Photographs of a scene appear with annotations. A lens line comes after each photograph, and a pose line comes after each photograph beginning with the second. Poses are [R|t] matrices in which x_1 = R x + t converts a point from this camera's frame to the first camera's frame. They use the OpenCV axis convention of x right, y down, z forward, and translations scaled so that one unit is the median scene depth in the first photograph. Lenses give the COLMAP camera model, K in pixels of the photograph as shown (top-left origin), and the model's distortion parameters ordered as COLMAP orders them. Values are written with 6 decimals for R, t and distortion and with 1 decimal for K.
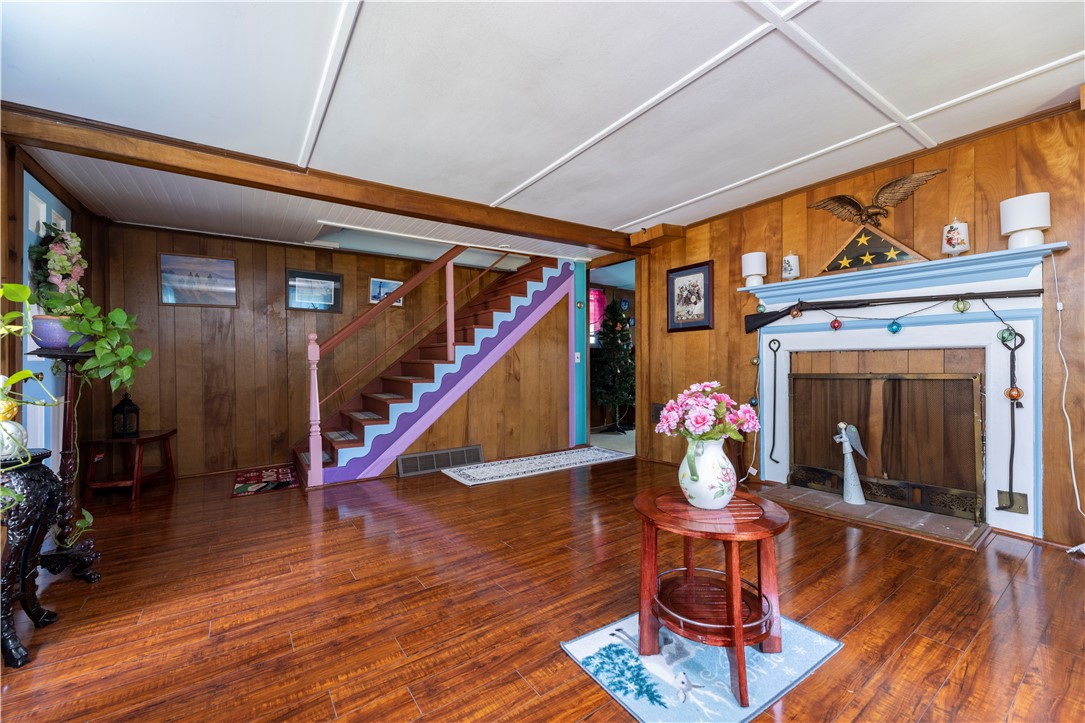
lens RADIAL K [[436.3, 0, 545.3], [0, 436.3, 364.6], [0, 0, 1]] dist [0.002398, -0.000496]
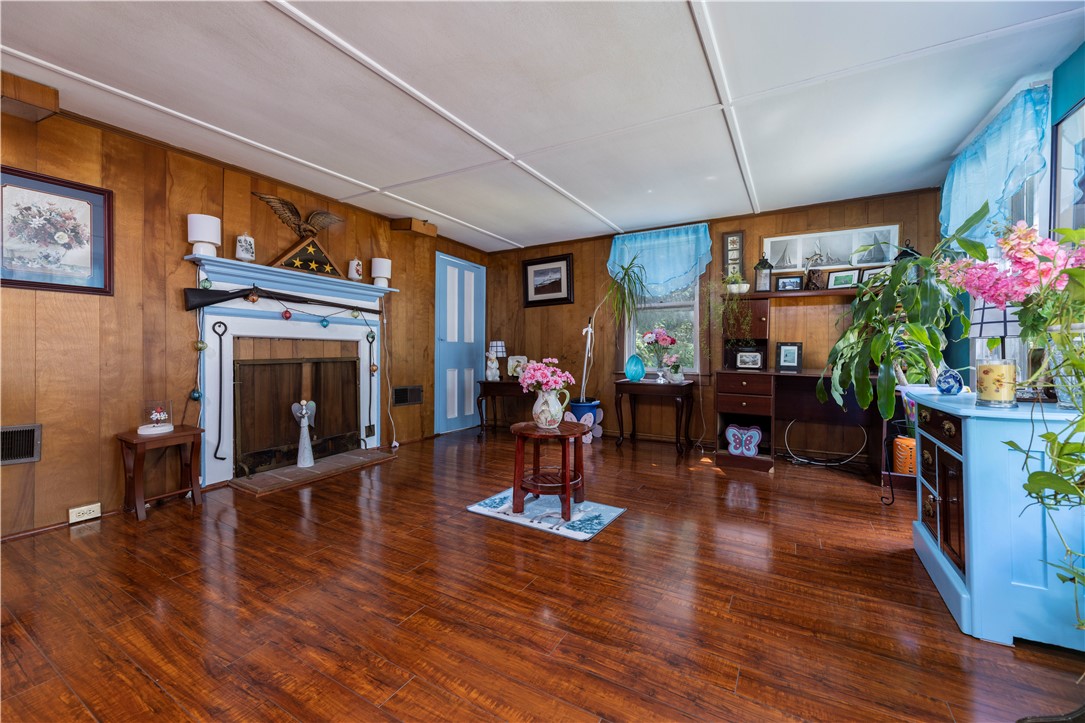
lens RADIAL K [[436.3, 0, 533.3], [0, 436.3, 355.8], [0, 0, 1]] dist [0.002398, -0.000496]
pose [[-0.402406, 0.002558, 0.915458, -0.660907], [0.003064, 0.999994, -0.001447, 0.017399], [-0.915456, 0.002223, -0.402412, 0.942940]]
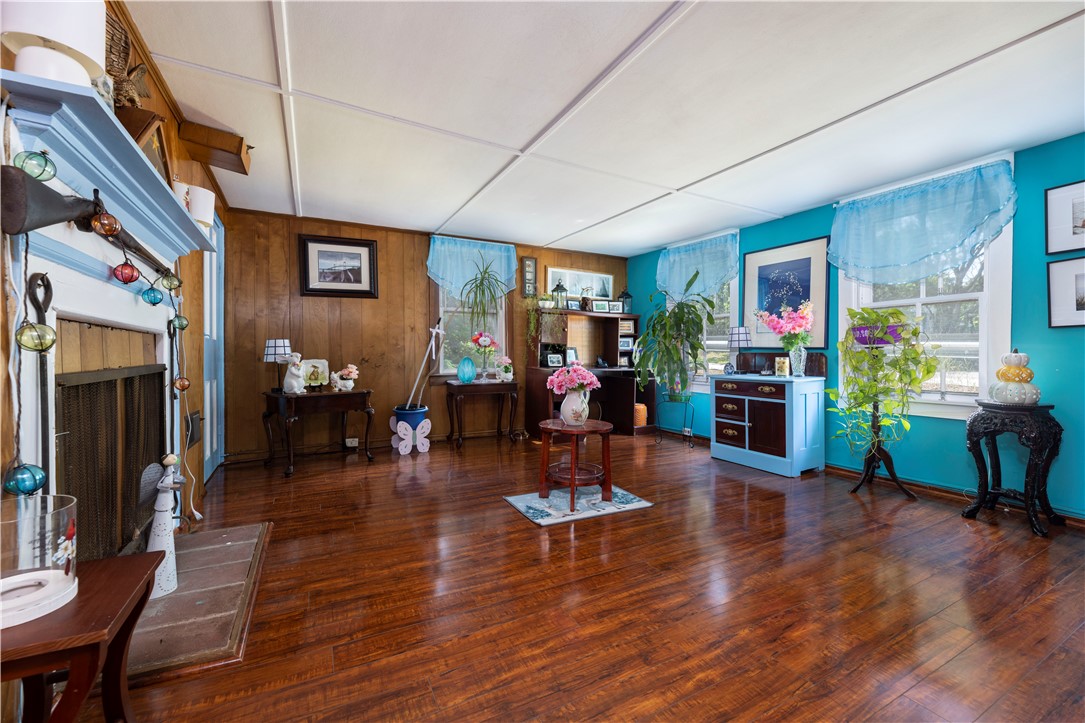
lens RADIAL K [[436.3, 0, 542.2], [0, 436.3, 357.5], [0, 0, 1]] dist [0.002398, -0.000496]
pose [[-0.990155, 0.009860, 0.139629, 0.128136], [0.010733, 0.999927, 0.005500, 0.008672], [-0.139564, 0.006944, -0.990189, 1.548666]]
